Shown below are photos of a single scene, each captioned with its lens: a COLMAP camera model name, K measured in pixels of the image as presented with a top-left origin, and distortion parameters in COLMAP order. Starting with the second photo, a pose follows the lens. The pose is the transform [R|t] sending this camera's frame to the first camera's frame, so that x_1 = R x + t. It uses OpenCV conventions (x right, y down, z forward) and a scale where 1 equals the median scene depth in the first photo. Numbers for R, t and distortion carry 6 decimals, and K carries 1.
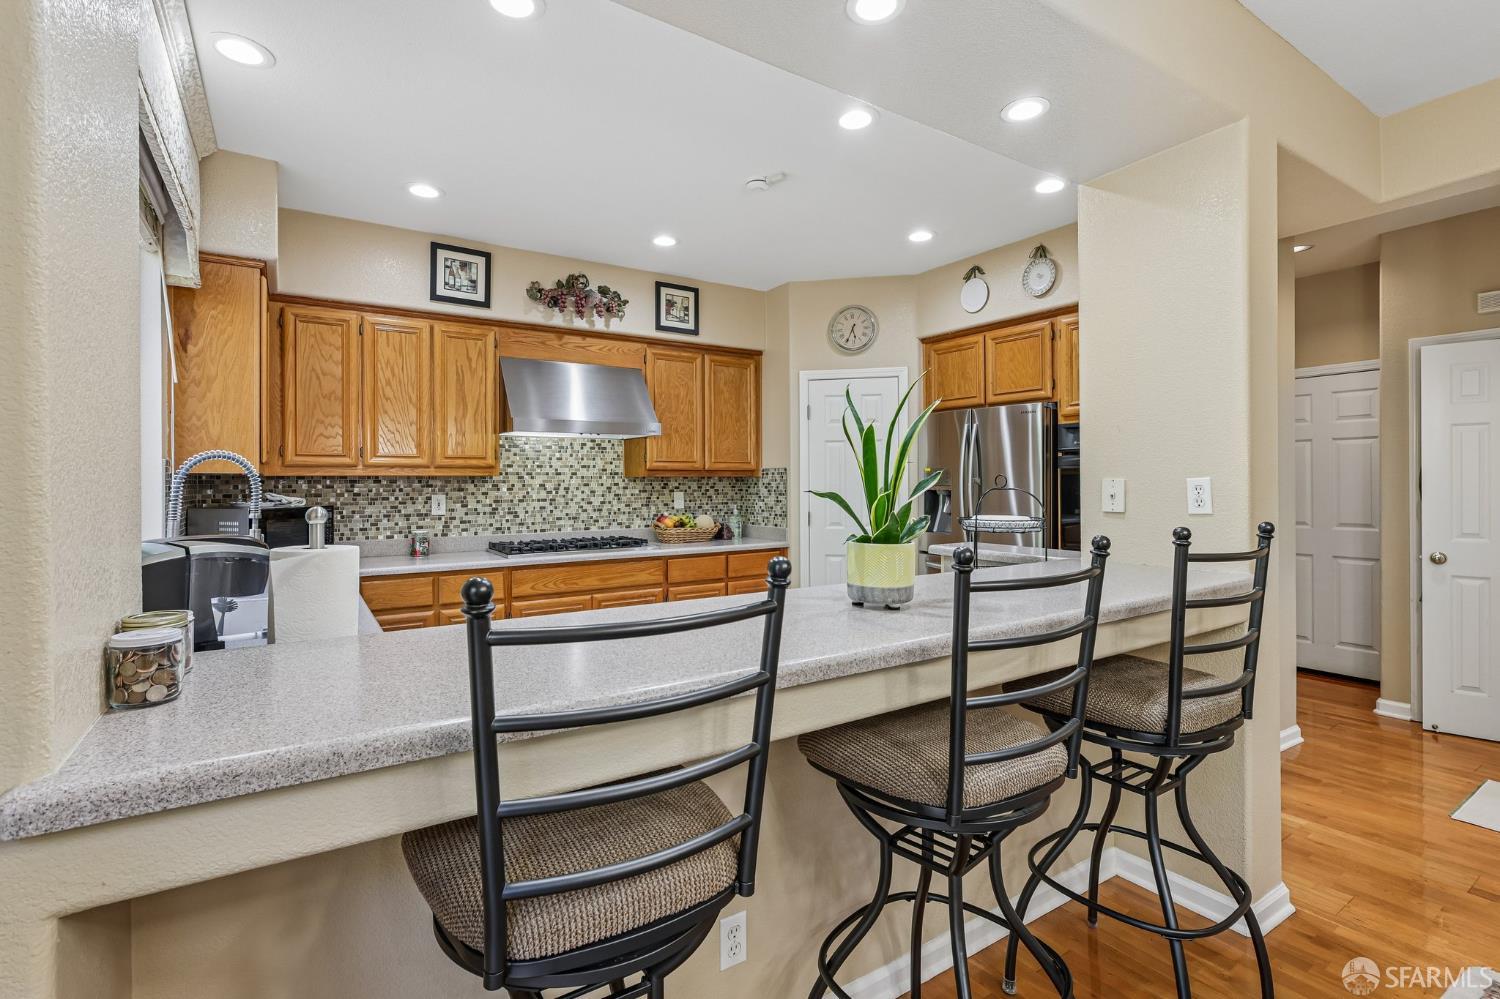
lens RADIAL K [[698.6, 0, 743.8], [0, 698.6, 483.4], [0, 0, 1]] dist [0.004350, 0.002784]
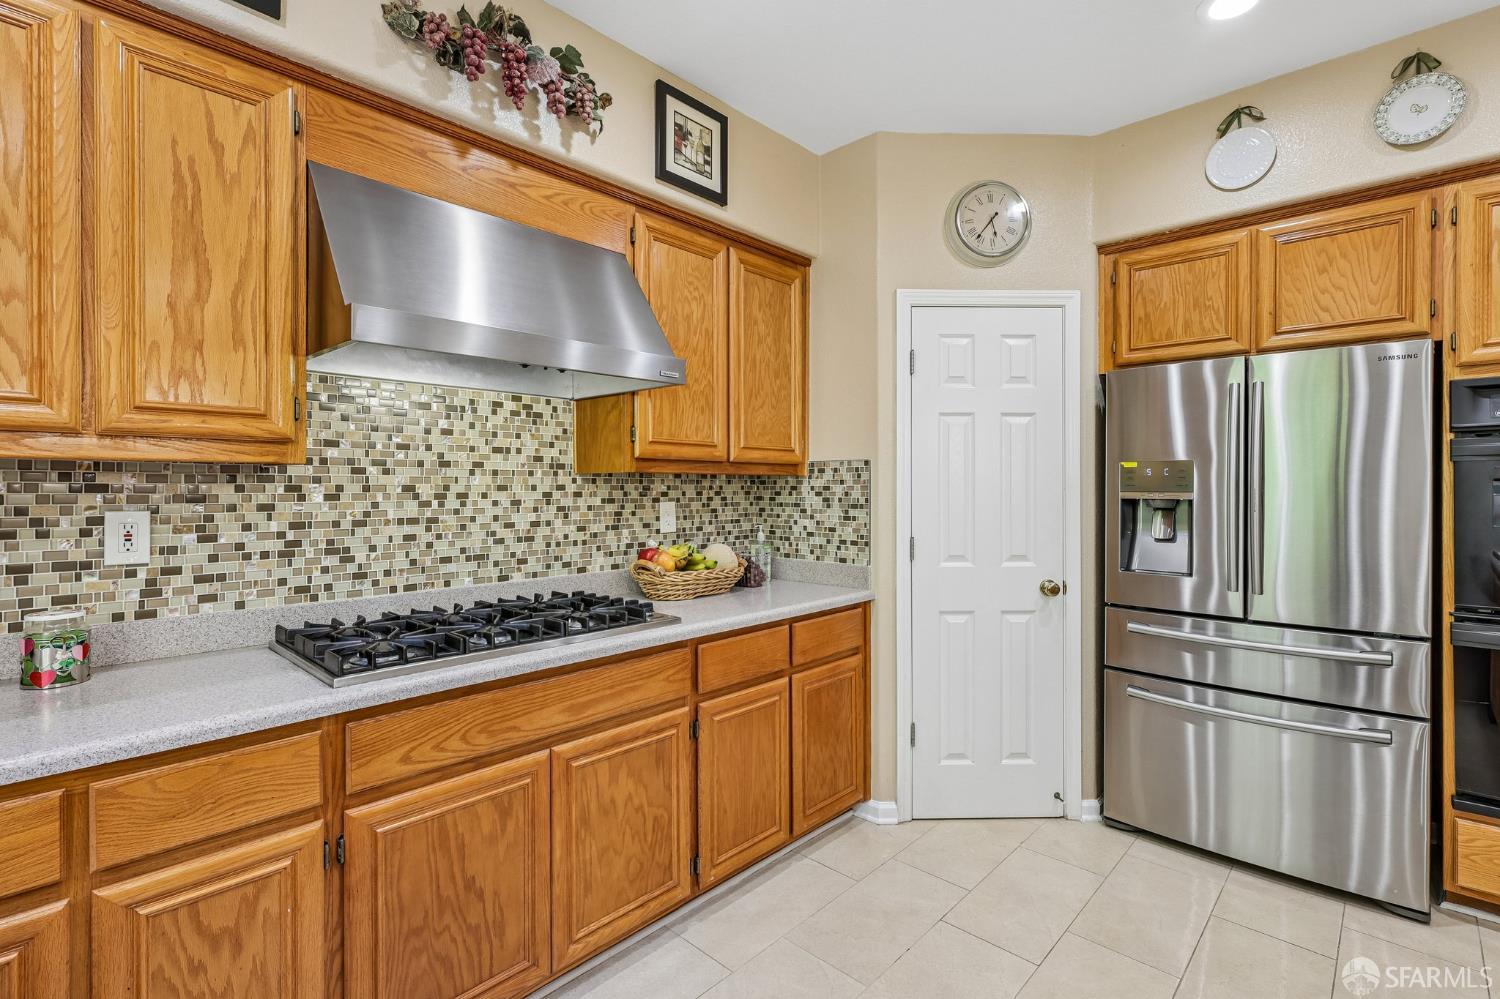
lens RADIAL K [[698.6, 0, 744.5], [0, 698.6, 489.2], [0, 0, 1]] dist [0.004350, 0.002784]
pose [[0.971712, 0.004535, 0.236126, -0.189822], [-0.004759, 0.999989, 0.000380, 0.002124], [-0.236122, -0.001493, 0.971722, 0.522248]]
